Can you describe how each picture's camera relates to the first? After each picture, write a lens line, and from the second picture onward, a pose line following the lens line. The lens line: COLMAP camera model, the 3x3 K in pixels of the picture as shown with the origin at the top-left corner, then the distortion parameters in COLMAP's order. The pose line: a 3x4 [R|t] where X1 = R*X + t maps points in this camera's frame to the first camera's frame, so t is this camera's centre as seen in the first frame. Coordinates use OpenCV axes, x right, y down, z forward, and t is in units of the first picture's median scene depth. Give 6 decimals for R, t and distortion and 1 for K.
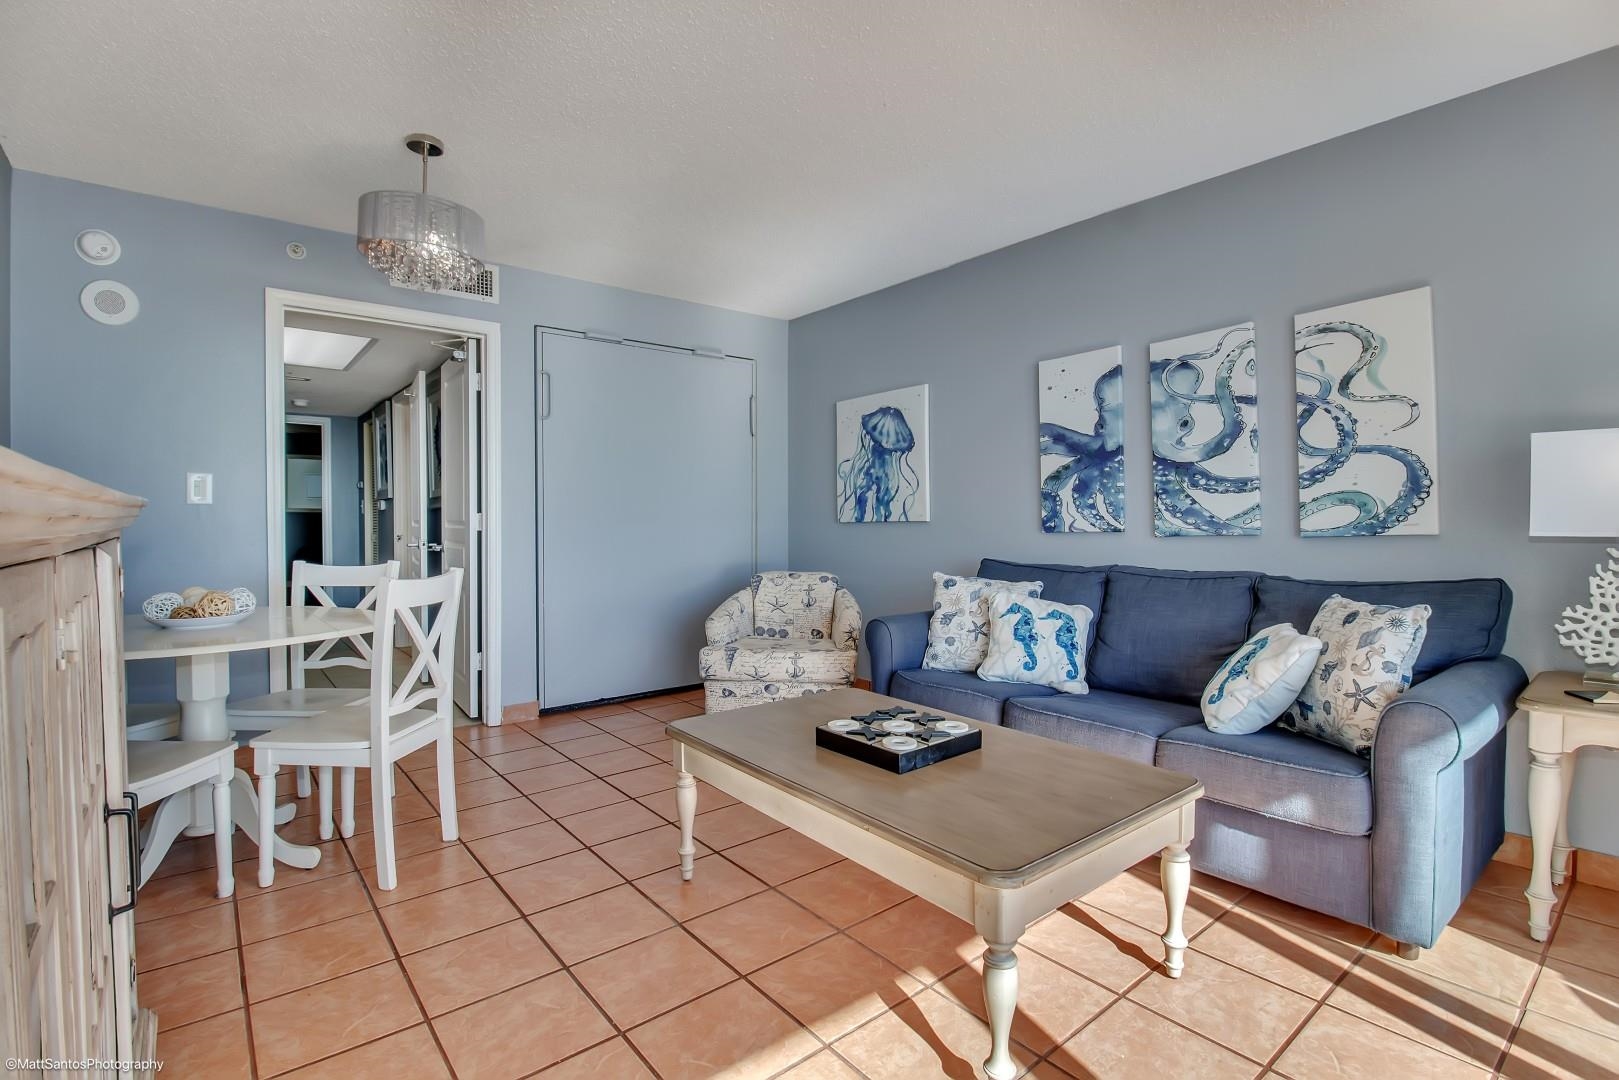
lens RADIAL K [[757.1, 0, 815.7], [0, 757.1, 535.2], [0, 0, 1]] dist [0.001211, -0.010973]
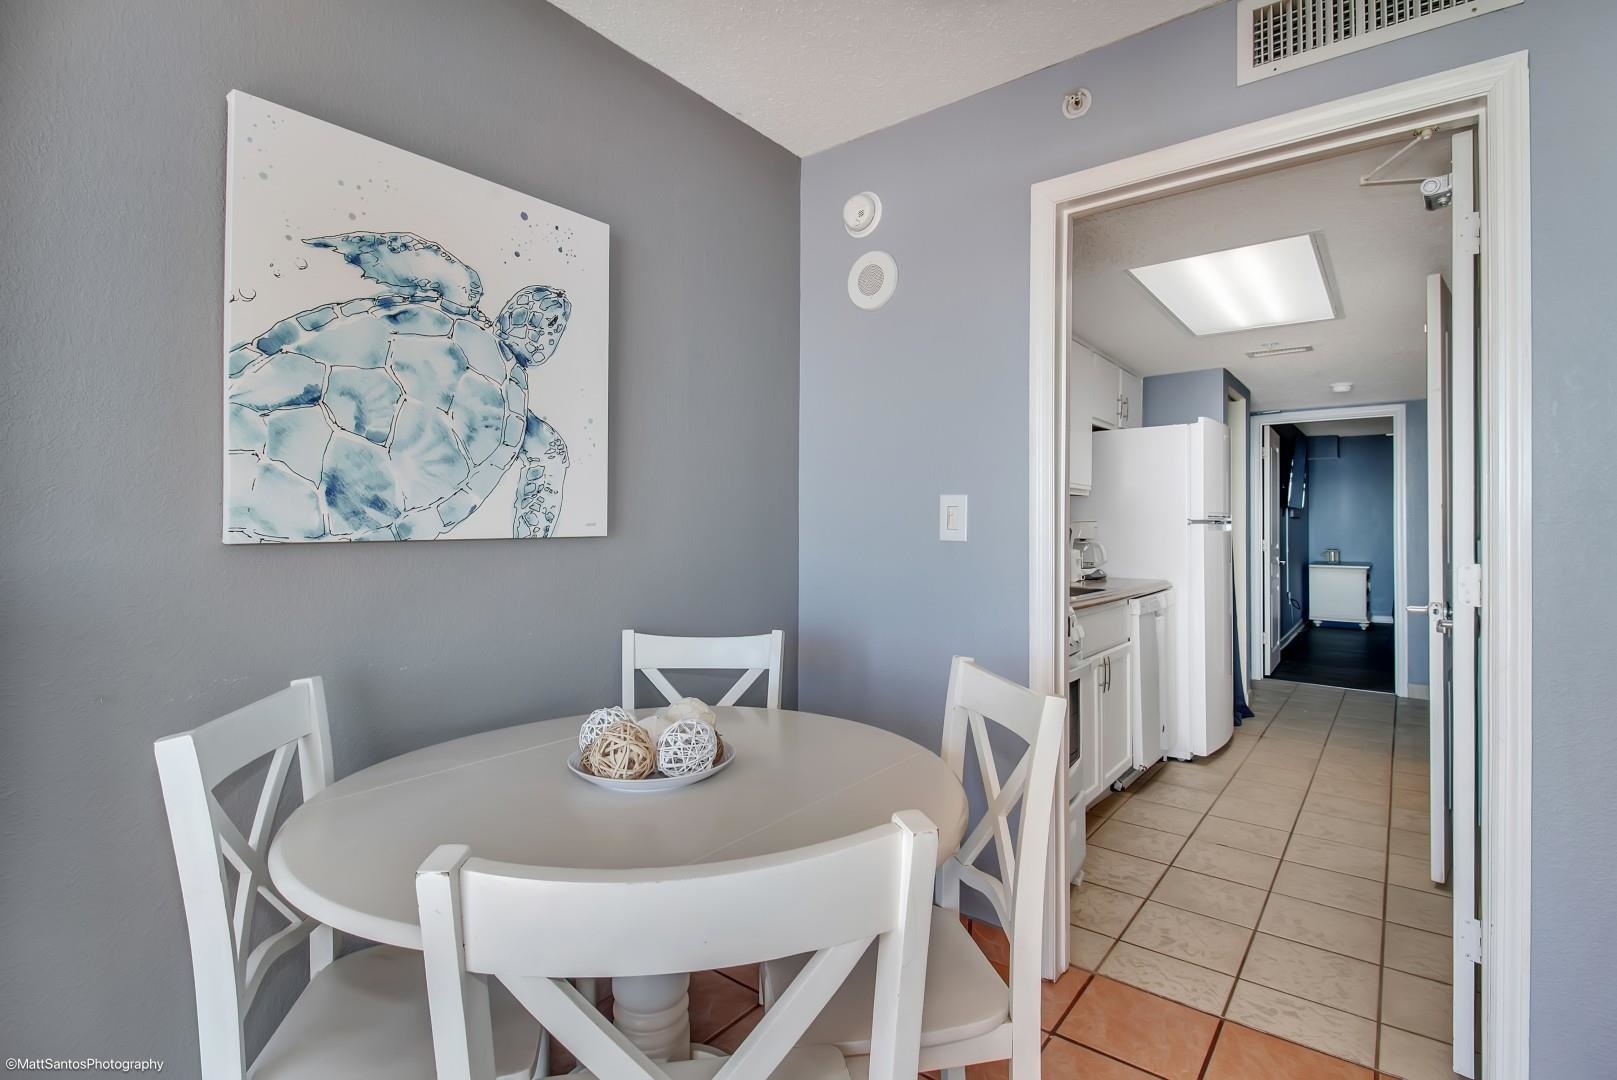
lens RADIAL K [[757.1, 0, 829.5], [0, 757.1, 525.9], [0, 0, 1]] dist [0.000037, -0.009370]
pose [[0.230760, -0.005942, -0.972993, -0.169200], [-0.023871, 0.999646, -0.011767, -0.041002], [0.972718, 0.025942, 0.230536, 0.694656]]
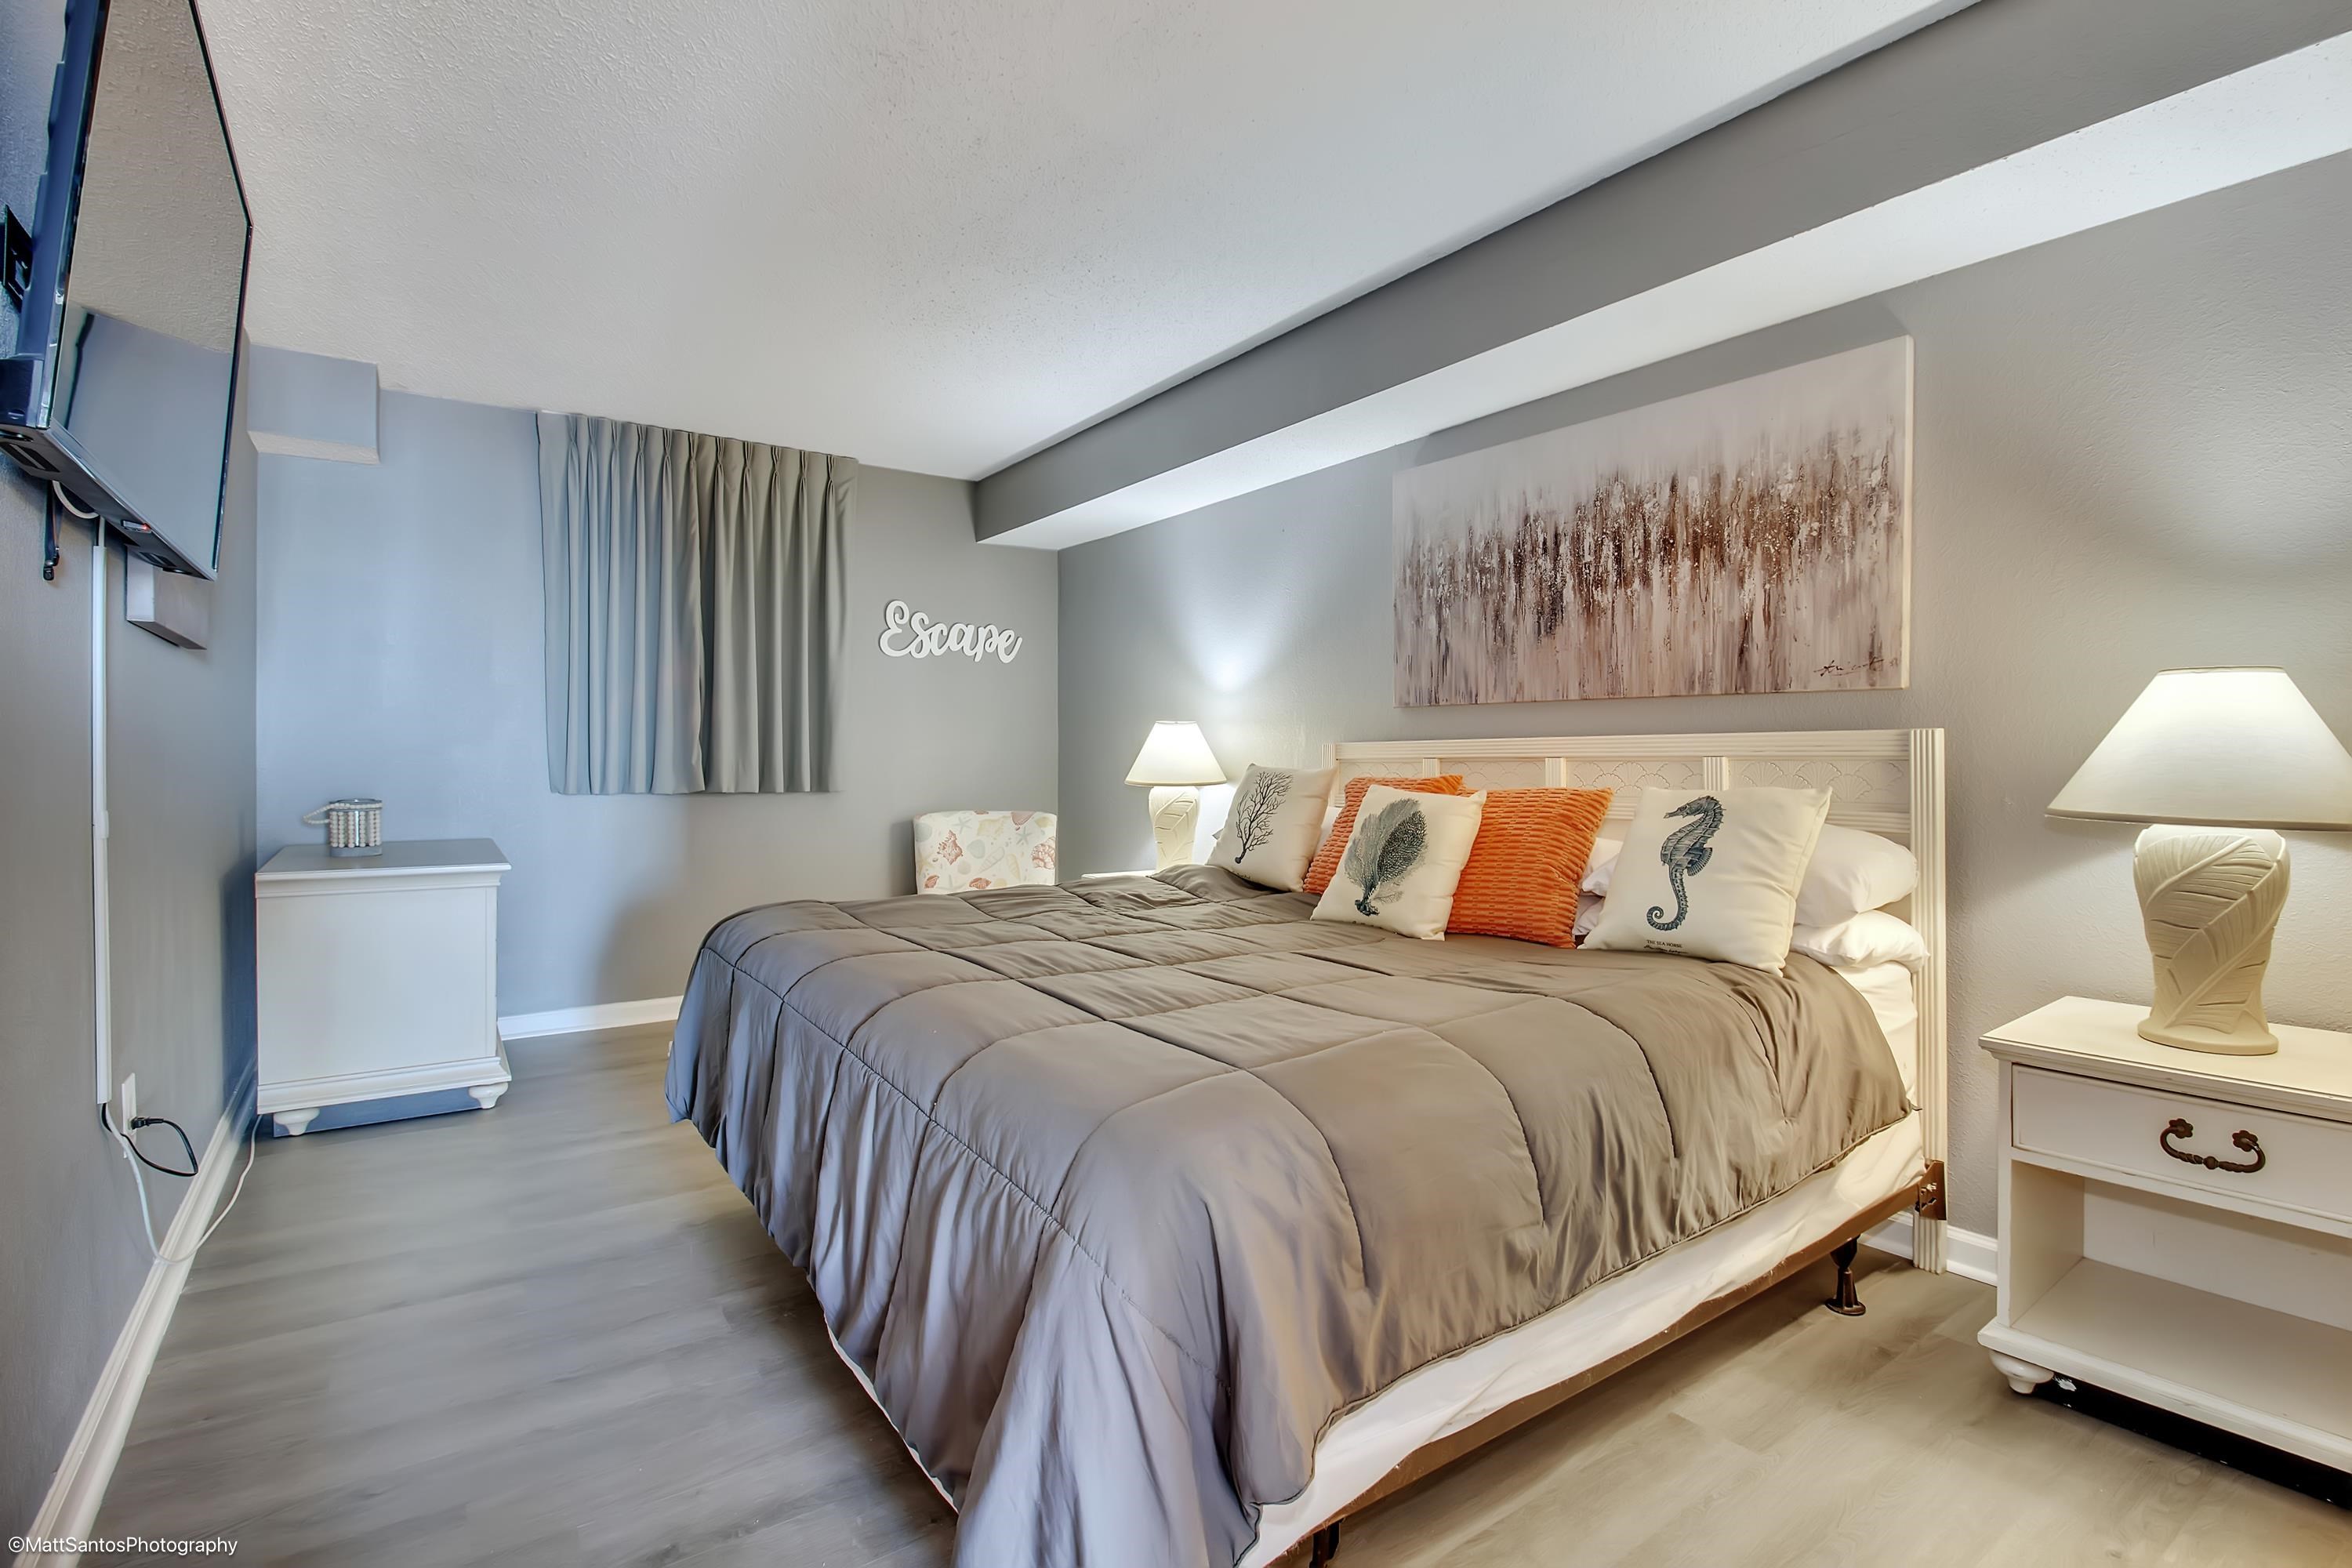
lens RADIAL K [[1099.9, 0, 1185.0], [0, 1099.9, 777.1], [0, 0, 1]] dist [0.001211, -0.010973]
pose [[0.997485, 0.010151, -0.070143, -1.625680], [-0.010642, 0.999921, -0.006637, -0.054187], [0.070070, 0.007367, 0.997515, 2.192141]]
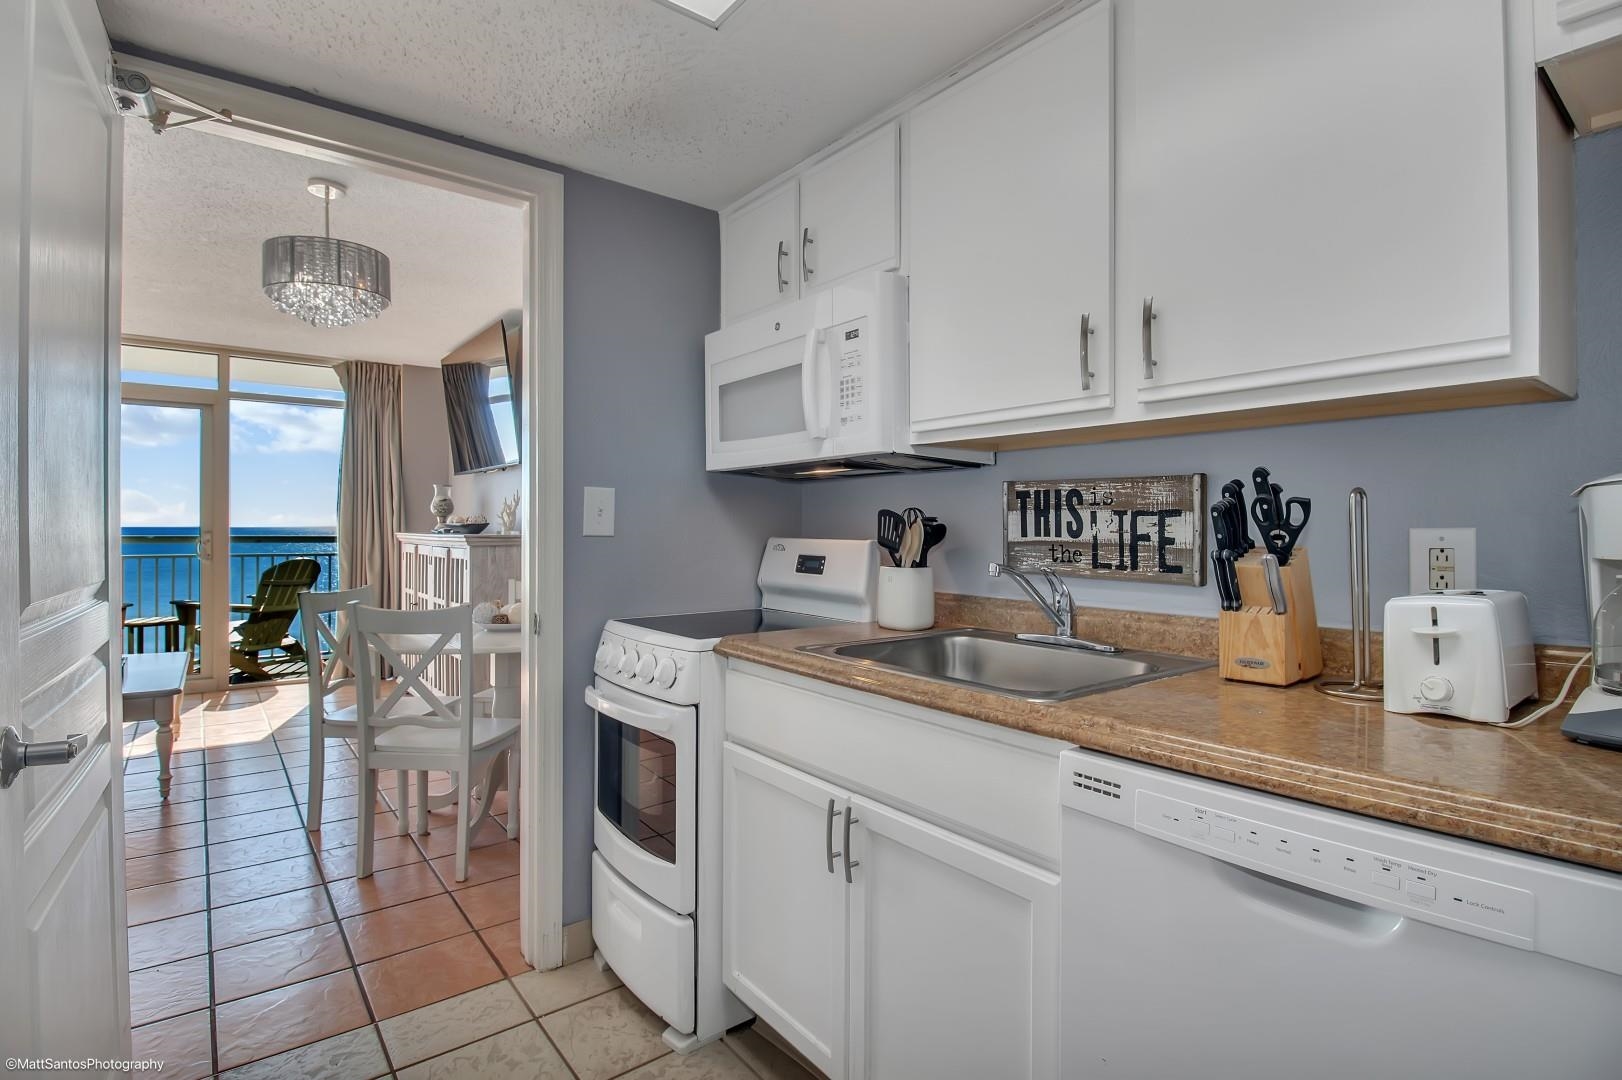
lens RADIAL K [[758.5, 0, 817.2], [0, 758.5, 535.2], [0, 0, 1]] dist [0.001211, -0.010973]
pose [[-0.999964, -0.003736, 0.007651, -0.944925], [-0.003501, 0.999531, 0.030428, -0.060066], [-0.007761, 0.030400, -0.999508, 1.618246]]
